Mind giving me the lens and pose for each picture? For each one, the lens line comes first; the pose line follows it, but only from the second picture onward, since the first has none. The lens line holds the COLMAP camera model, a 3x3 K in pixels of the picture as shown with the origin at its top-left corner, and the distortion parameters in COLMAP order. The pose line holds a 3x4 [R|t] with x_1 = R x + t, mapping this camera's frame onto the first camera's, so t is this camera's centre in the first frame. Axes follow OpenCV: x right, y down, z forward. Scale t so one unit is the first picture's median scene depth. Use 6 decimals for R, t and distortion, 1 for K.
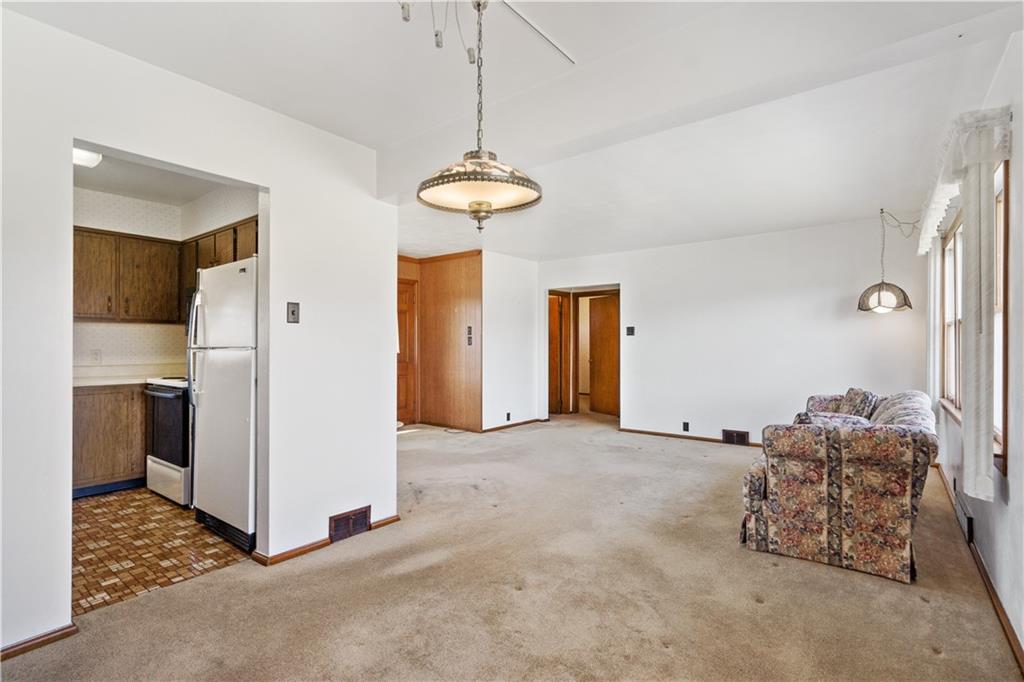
lens RADIAL K [[481.6, 0, 512.0], [0, 481.6, 341.0], [0, 0, 1]] dist [-0.001541, -0.000106]
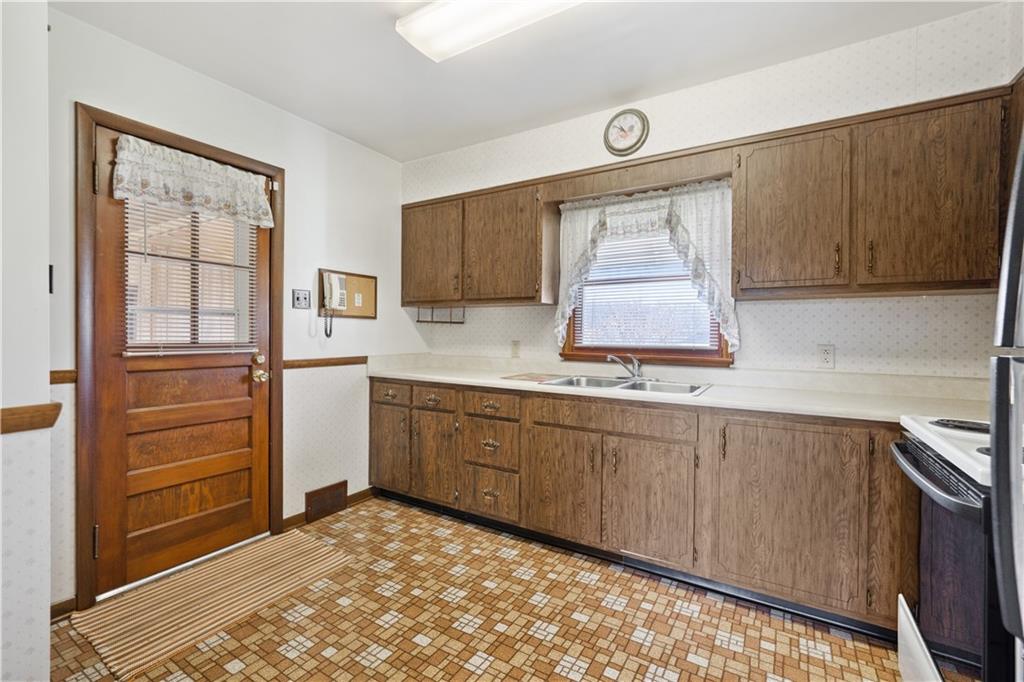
lens RADIAL K [[448.1, 0, 512.4], [0, 448.1, 337.8], [0, 0, 1]] dist [0.001324, 0.000551]
pose [[0.098711, 0.009412, -0.995072, -0.382183], [-0.003179, 0.999953, 0.009143, 0.006786], [0.995111, 0.002261, 0.098736, 0.596372]]
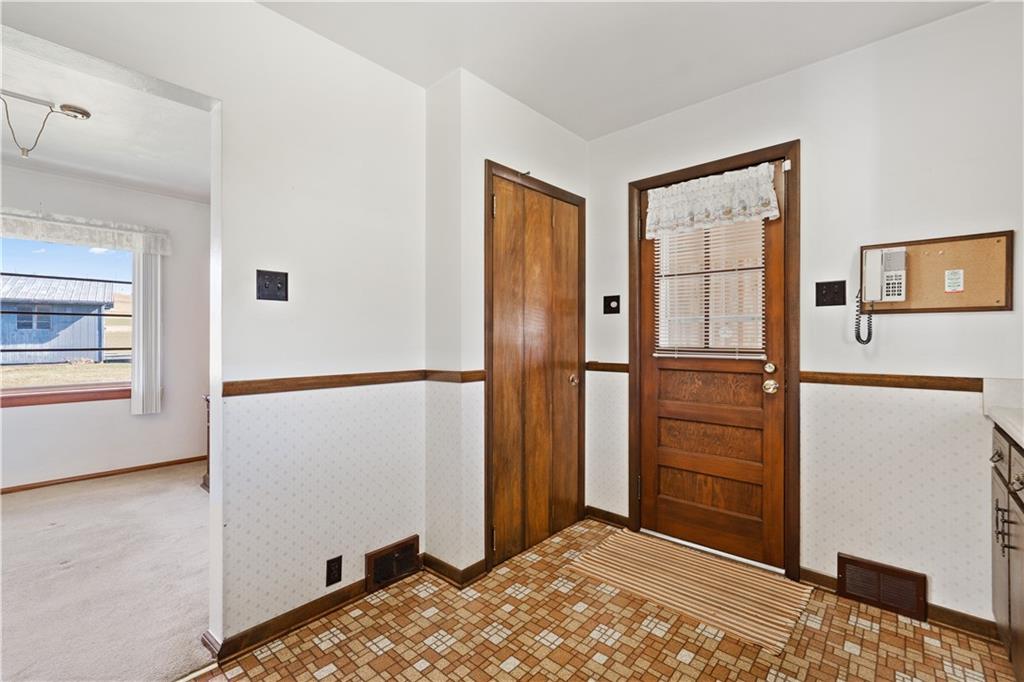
lens RADIAL K [[448.1, 0, 512.4], [0, 448.1, 337.8], [0, 0, 1]] dist [0.001324, 0.000551]
pose [[-0.997233, 0.001442, 0.074321, -0.658875], [0.000958, 0.999978, -0.006557, 0.008870], [-0.074328, -0.006468, -0.997213, 0.809705]]
